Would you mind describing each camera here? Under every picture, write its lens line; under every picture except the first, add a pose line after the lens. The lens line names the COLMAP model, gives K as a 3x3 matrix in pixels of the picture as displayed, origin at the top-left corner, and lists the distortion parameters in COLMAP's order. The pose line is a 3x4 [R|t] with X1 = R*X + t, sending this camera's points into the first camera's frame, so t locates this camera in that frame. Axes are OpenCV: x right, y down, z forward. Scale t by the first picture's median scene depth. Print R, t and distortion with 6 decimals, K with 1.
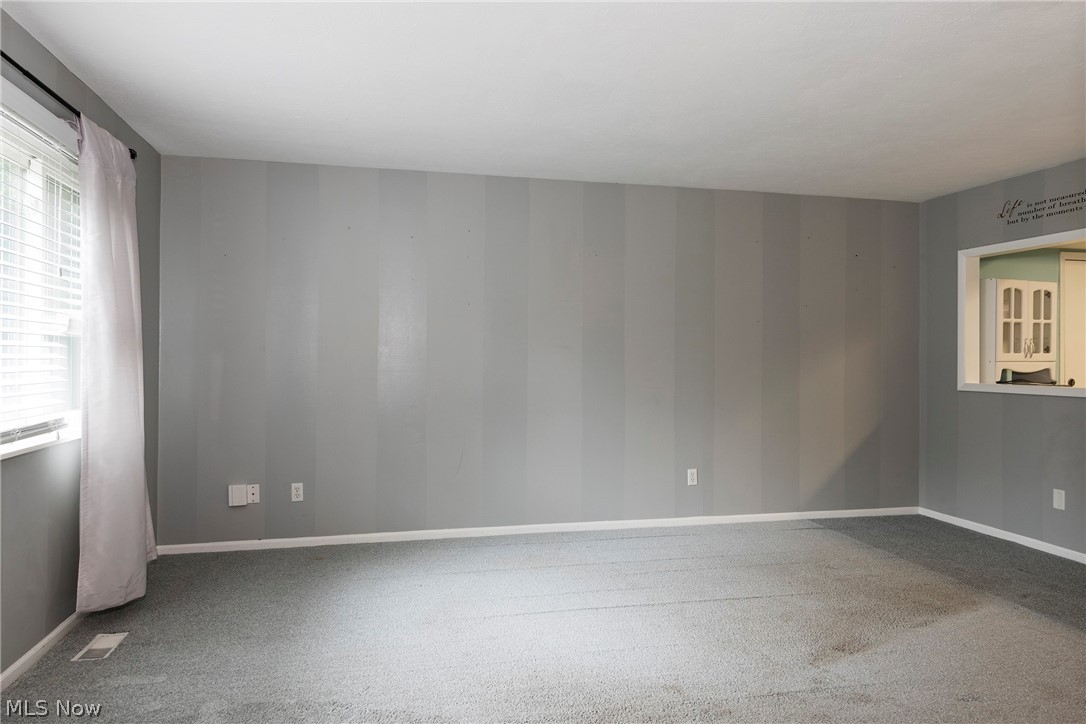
lens RADIAL K [[721.5, 0, 558.8], [0, 721.5, 351.3], [0, 0, 1]] dist [0.000999, -0.000673]
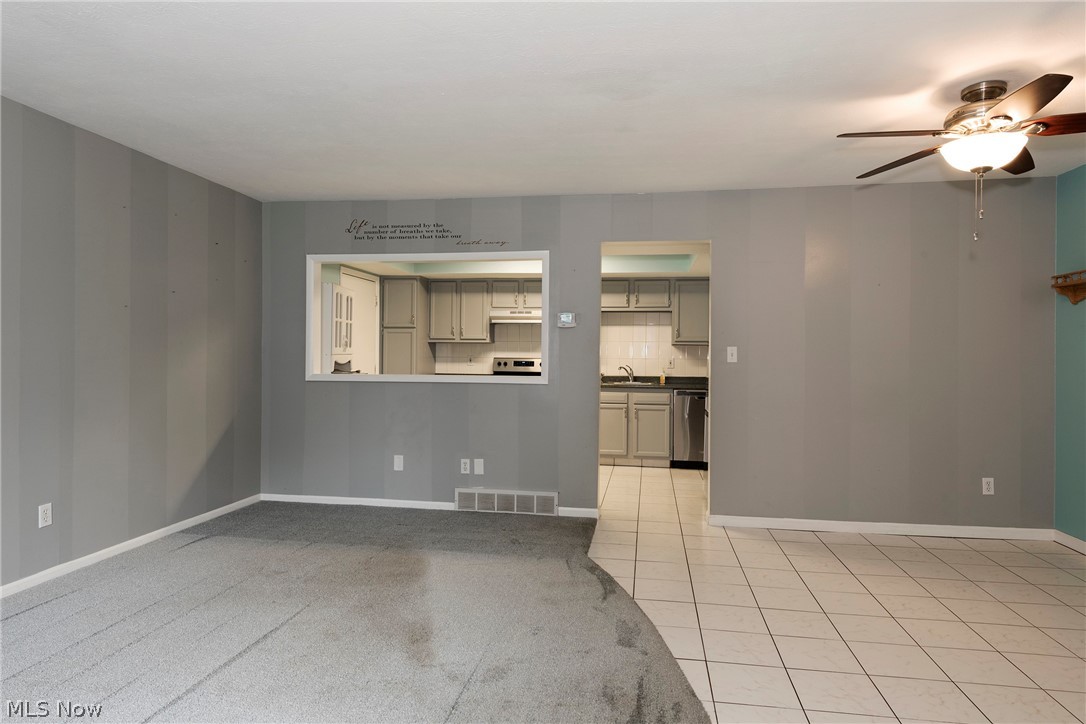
lens RADIAL K [[633.1, 0, 546.4], [0, 633.1, 357.4], [0, 0, 1]] dist [0.005729, 0.000213]
pose [[0.381602, -0.006012, 0.924307, -0.230633], [-0.013201, 0.999841, 0.011953, 0.001796], [-0.924232, -0.016763, 0.381462, 0.320833]]
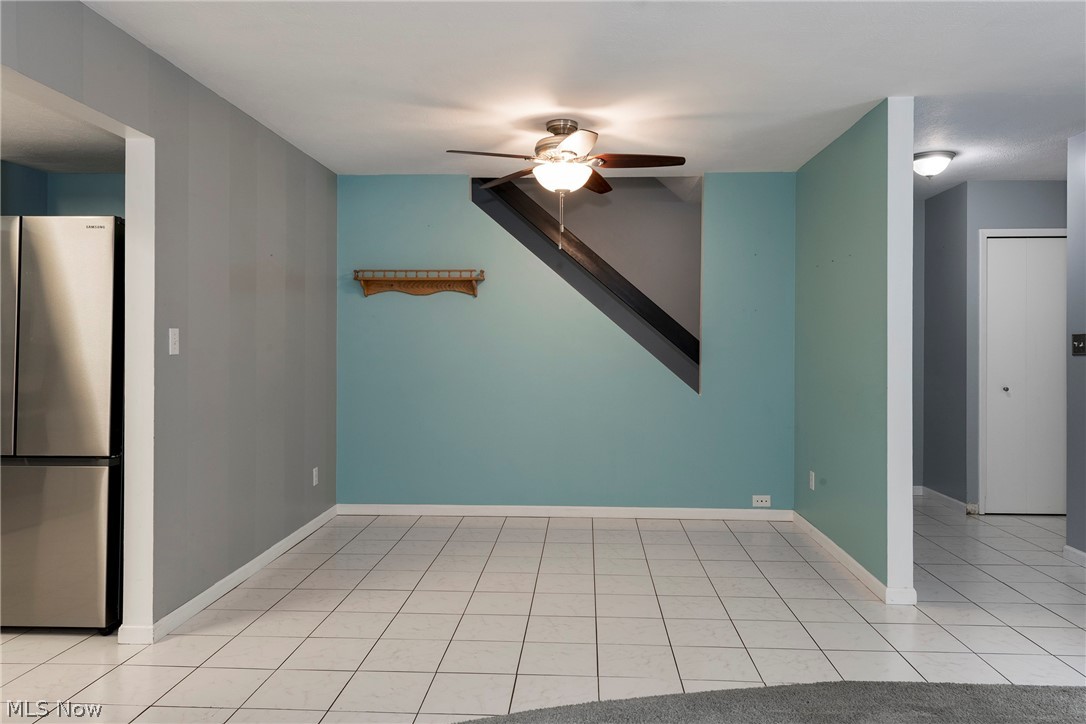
lens RADIAL K [[721.5, 0, 558.8], [0, 721.5, 351.3], [0, 0, 1]] dist [0.000999, -0.000673]
pose [[-0.959599, -0.012835, 0.281077, 0.268854], [-0.013080, 0.999914, 0.001005, 0.008784], [-0.281066, -0.002712, -0.959685, 0.976514]]
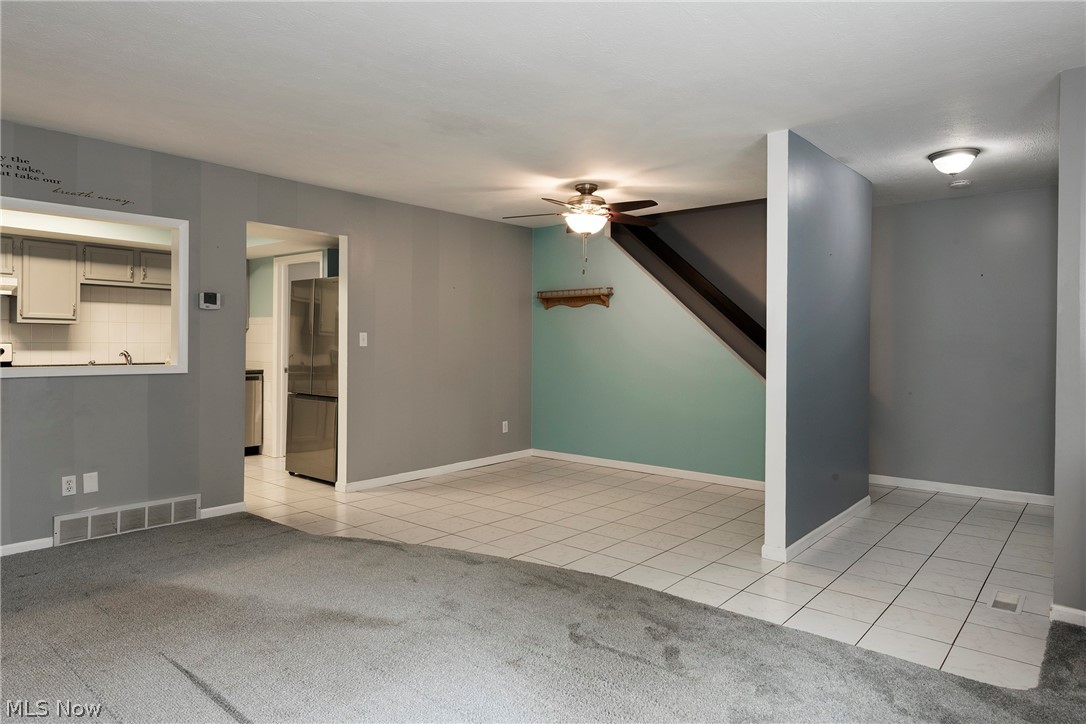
lens RADIAL K [[653.3, 0, 565.8], [0, 653.3, 347.4], [0, 0, 1]] dist [-0.000394, -0.000852]
pose [[-0.602562, -0.016390, 0.797904, -0.349525], [-0.018046, 0.999813, 0.006909, 0.004751], [-0.797868, -0.010236, -0.602745, 0.846957]]
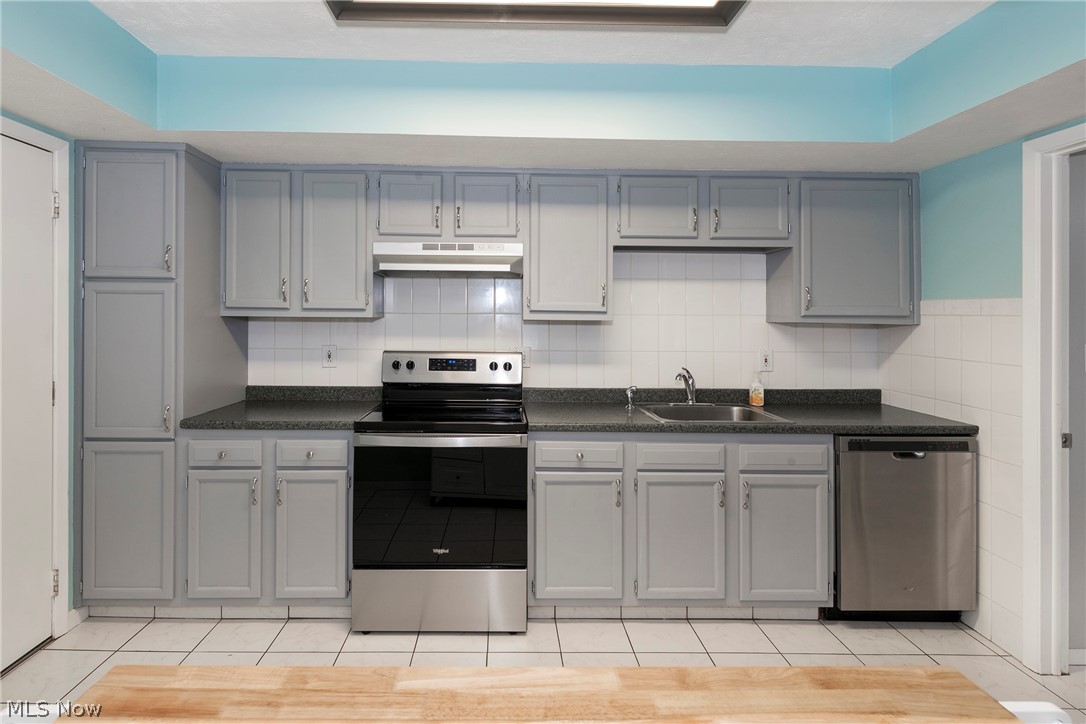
lens RADIAL K [[553.2, 0, 506.6], [0, 553.2, 317.1], [0, 0, 1]] dist [0.000806, -0.000847]
pose [[0.231286, -0.007768, 0.972855, 0.685798], [-0.012968, 0.999855, 0.011067, -0.024807], [-0.972799, -0.015176, 0.231152, 0.807269]]
